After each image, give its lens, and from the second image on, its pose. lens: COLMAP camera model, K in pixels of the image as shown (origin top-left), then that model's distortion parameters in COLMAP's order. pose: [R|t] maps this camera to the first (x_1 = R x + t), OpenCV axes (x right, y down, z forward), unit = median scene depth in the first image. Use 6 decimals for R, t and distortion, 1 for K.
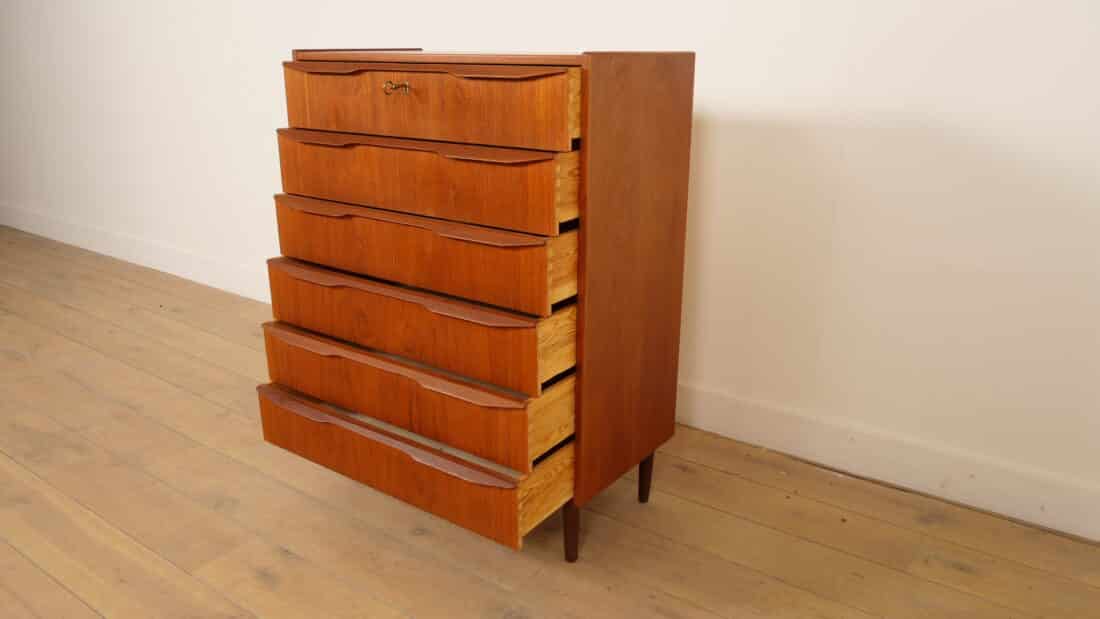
lens RADIAL K [[727.8, 0, 576.7], [0, 727.8, 304.7], [0, 0, 1]] dist [-0.000894, 0.000007]
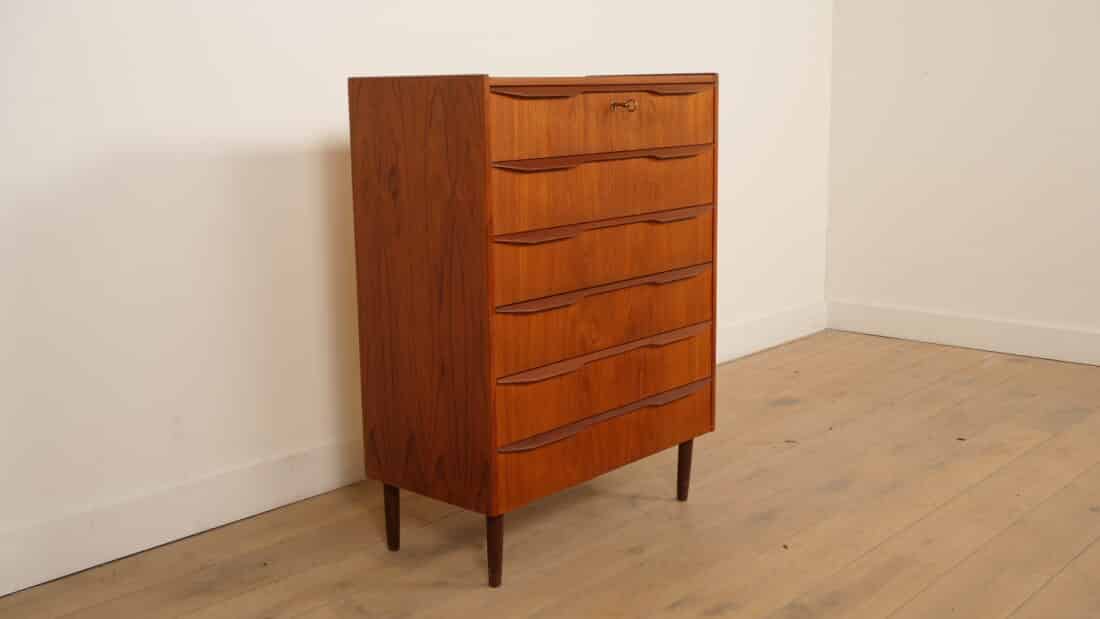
lens RADIAL K [[1237.5, 0, 550.0], [0, 1237.5, 309.5], [0, 0, 1]] dist [-0.001494, 0.000378]
pose [[0.150277, -0.181985, 0.971750, -2.003379], [0.348344, 0.929625, 0.120226, -0.259487], [-0.925242, 0.320436, 0.203094, 0.775540]]
